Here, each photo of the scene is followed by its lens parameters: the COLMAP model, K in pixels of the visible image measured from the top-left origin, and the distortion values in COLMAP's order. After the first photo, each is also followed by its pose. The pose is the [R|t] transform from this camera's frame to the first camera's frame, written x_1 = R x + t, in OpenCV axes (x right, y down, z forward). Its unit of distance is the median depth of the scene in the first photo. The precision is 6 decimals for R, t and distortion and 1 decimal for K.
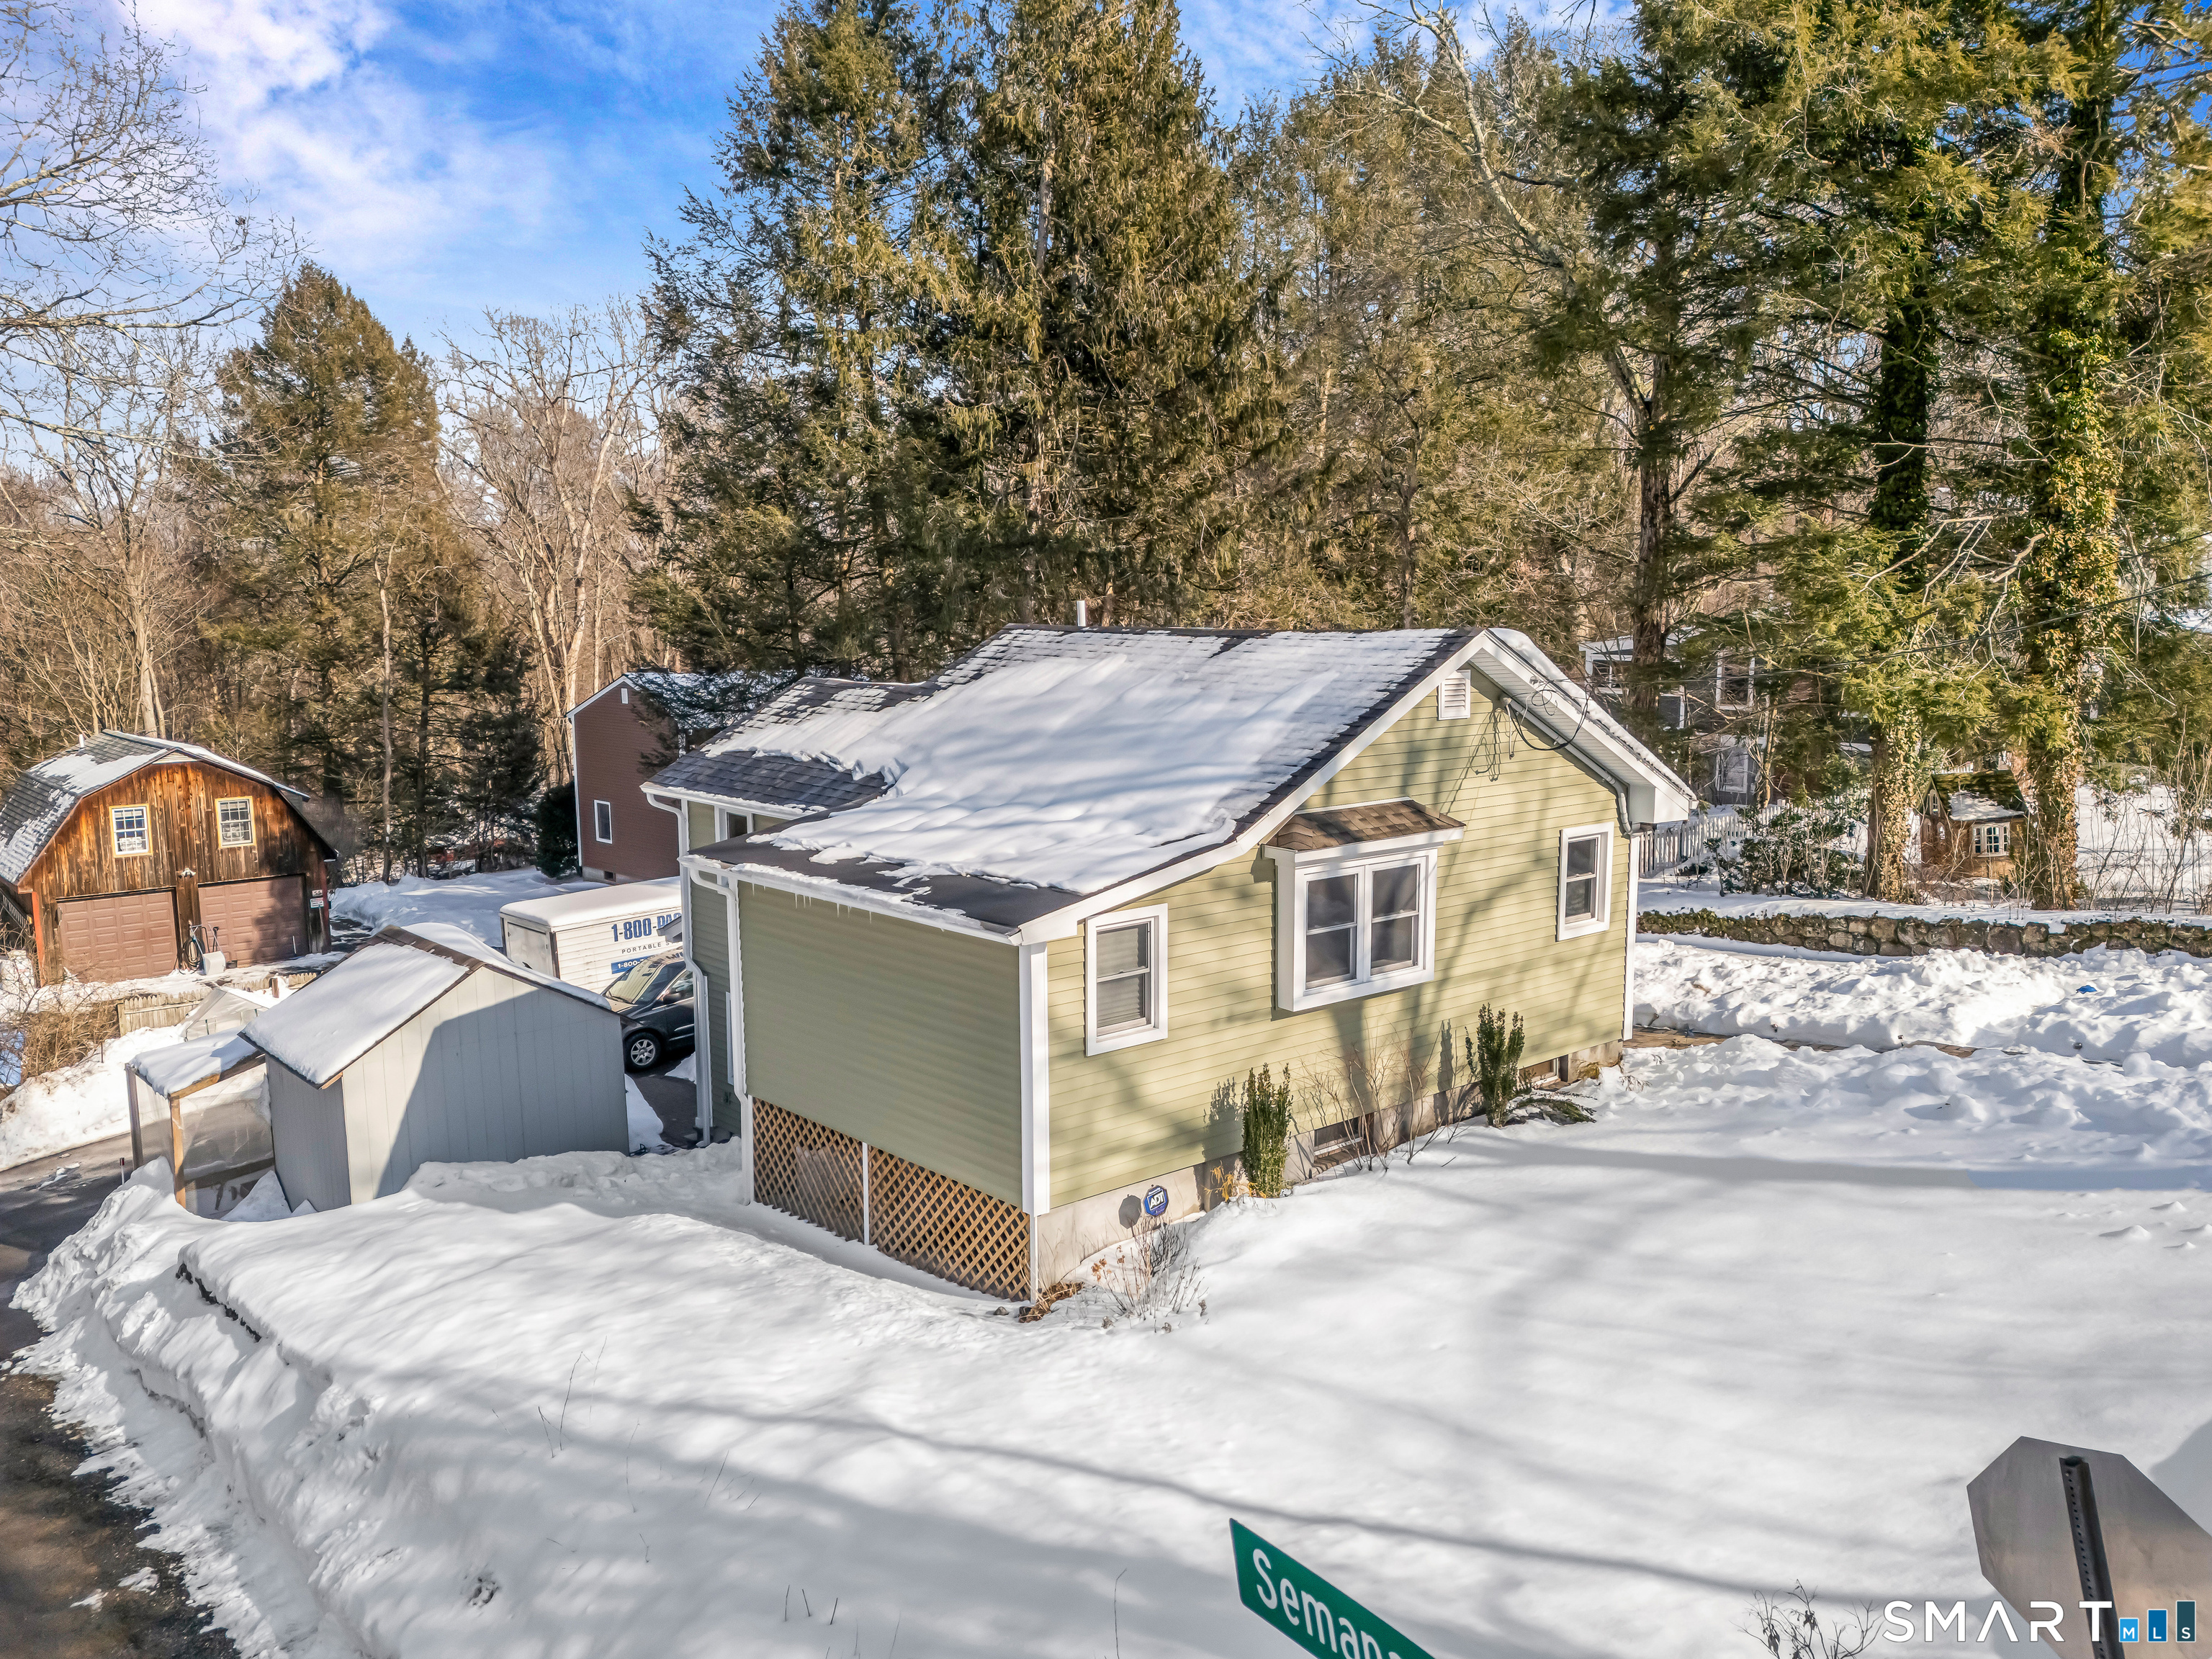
lens RADIAL K [[1601.2, 0, 1097.7], [0, 1601.2, 828.2], [0, 0, 1]] dist [0.128961, -0.159235]
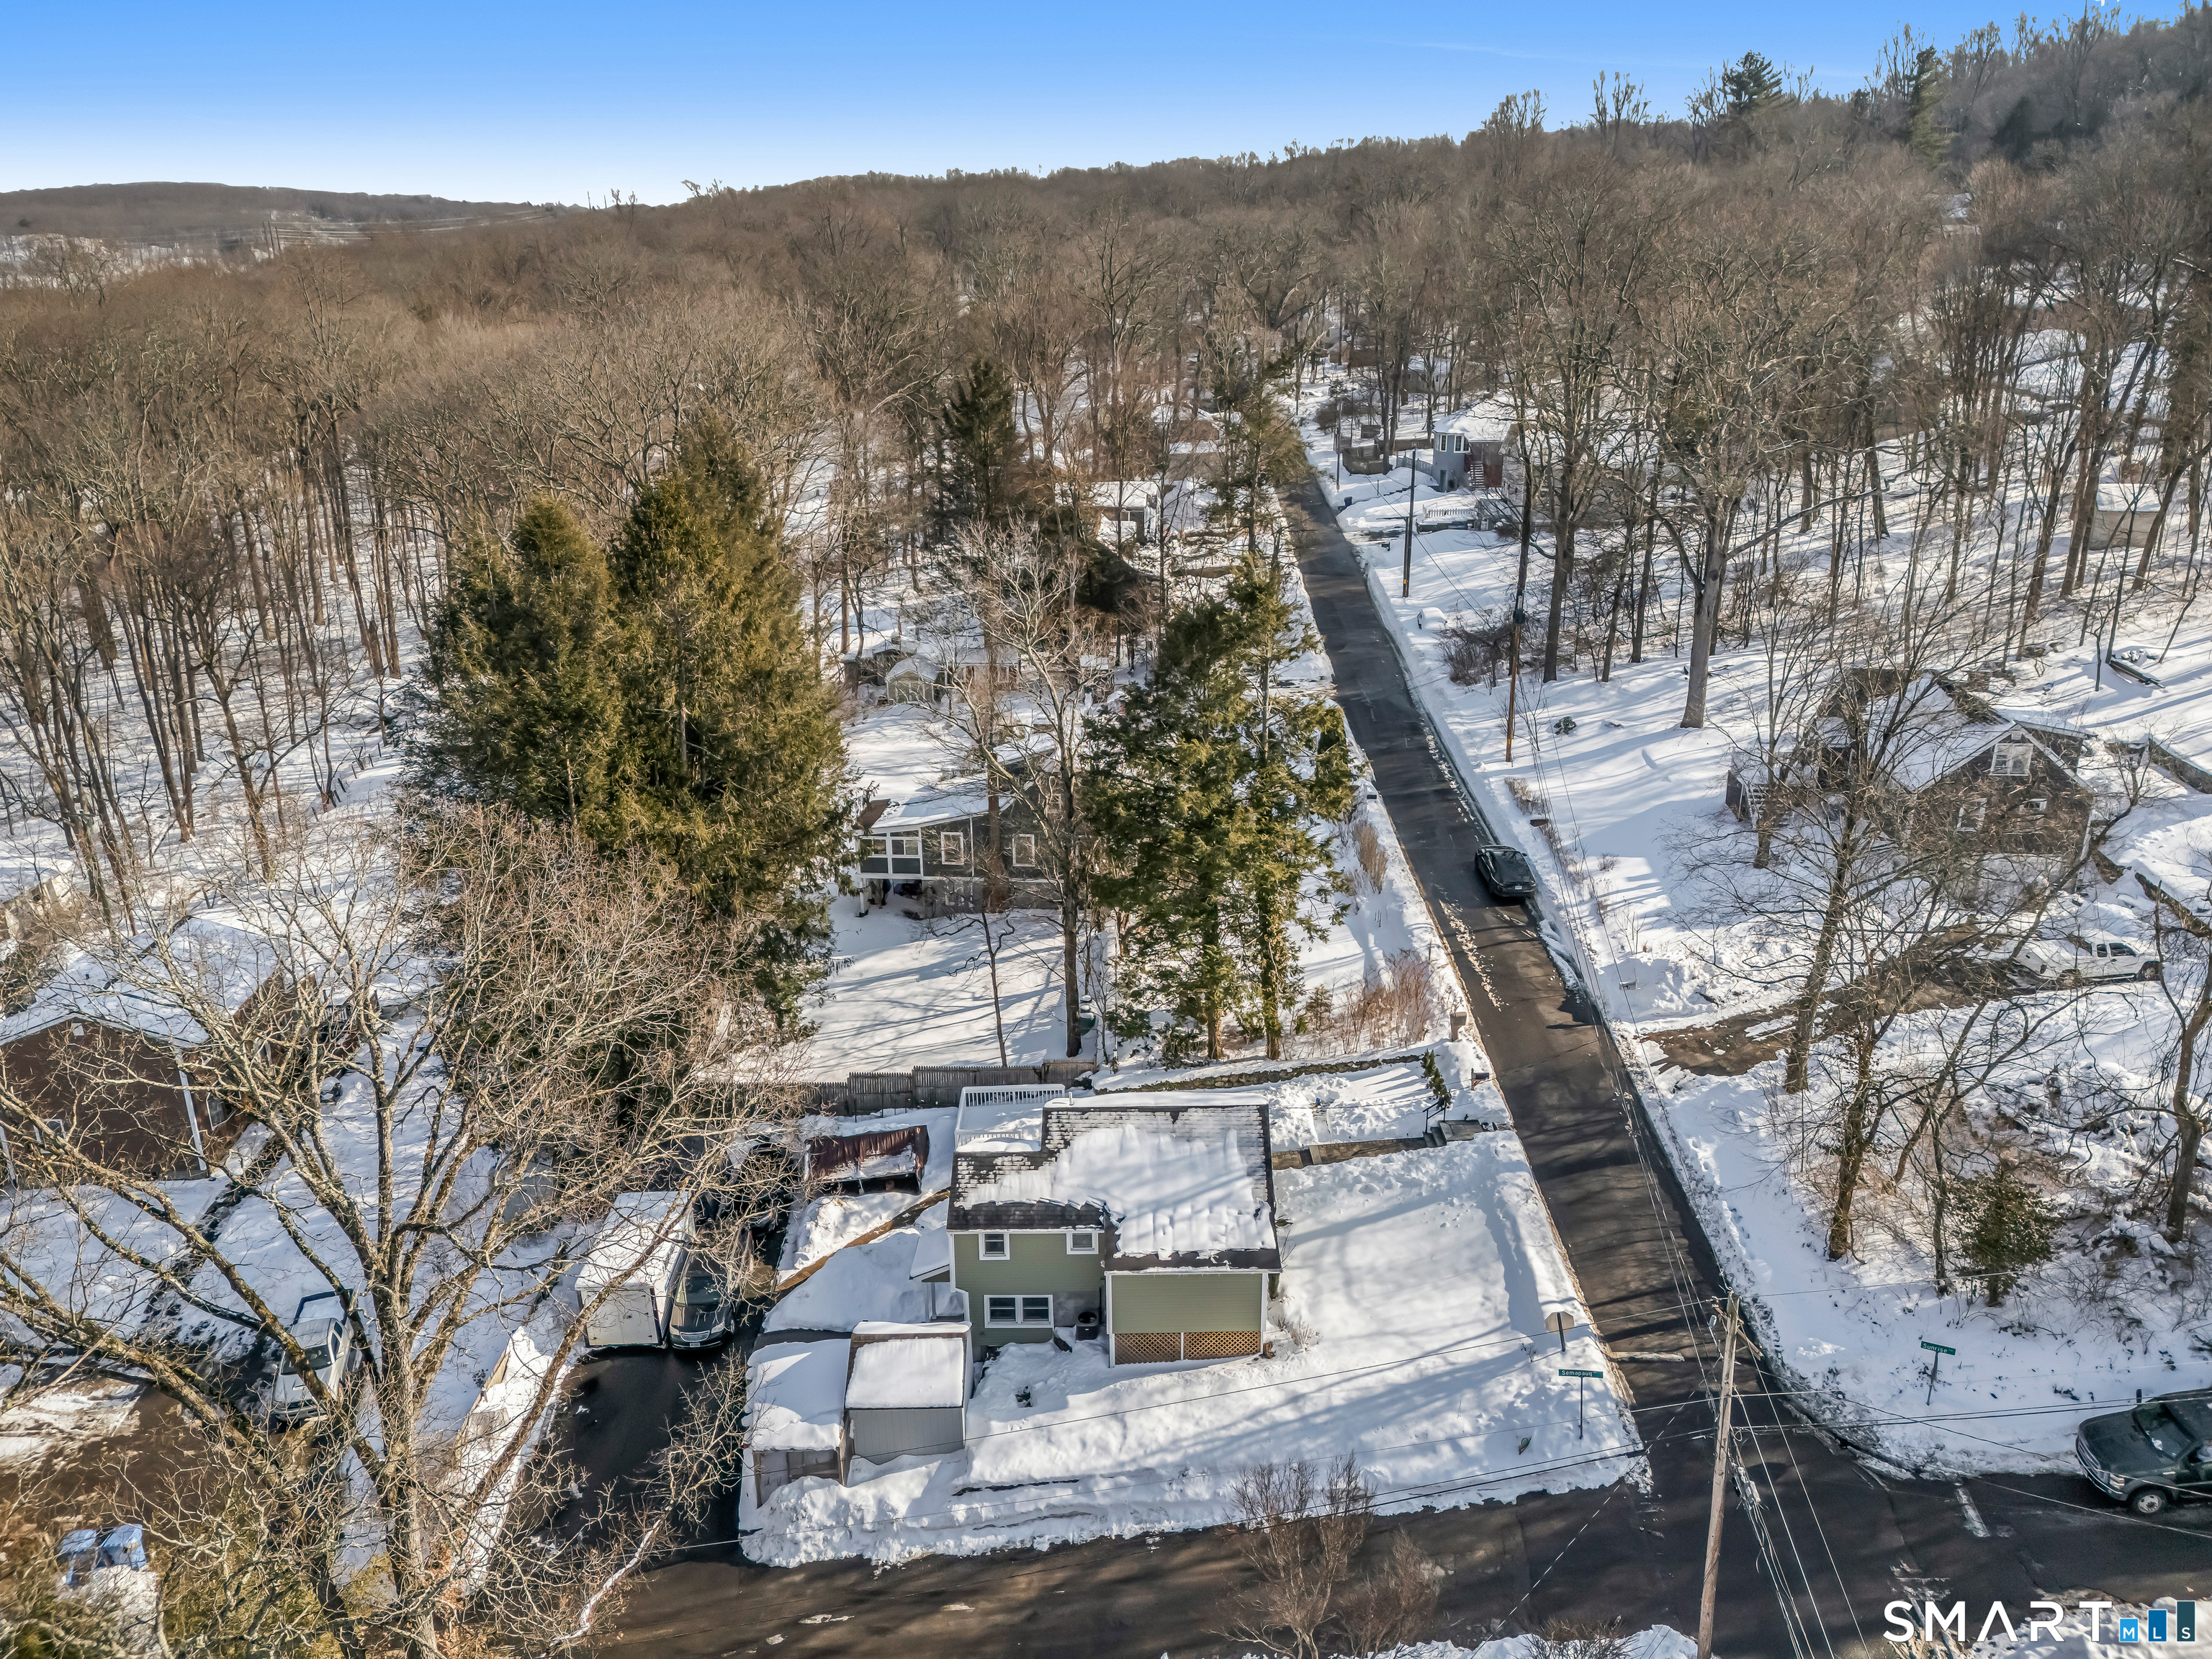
lens RADIAL K [[1601.2, 0, 1097.7], [0, 1601.2, 828.2], [0, 0, 1]] dist [0.128961, -0.159235]
pose [[0.661149, -0.257647, 0.704628, -2.229373], [0.109924, 0.962315, 0.248728, -1.567113], [-0.742158, -0.086991, 0.664555, -0.927719]]
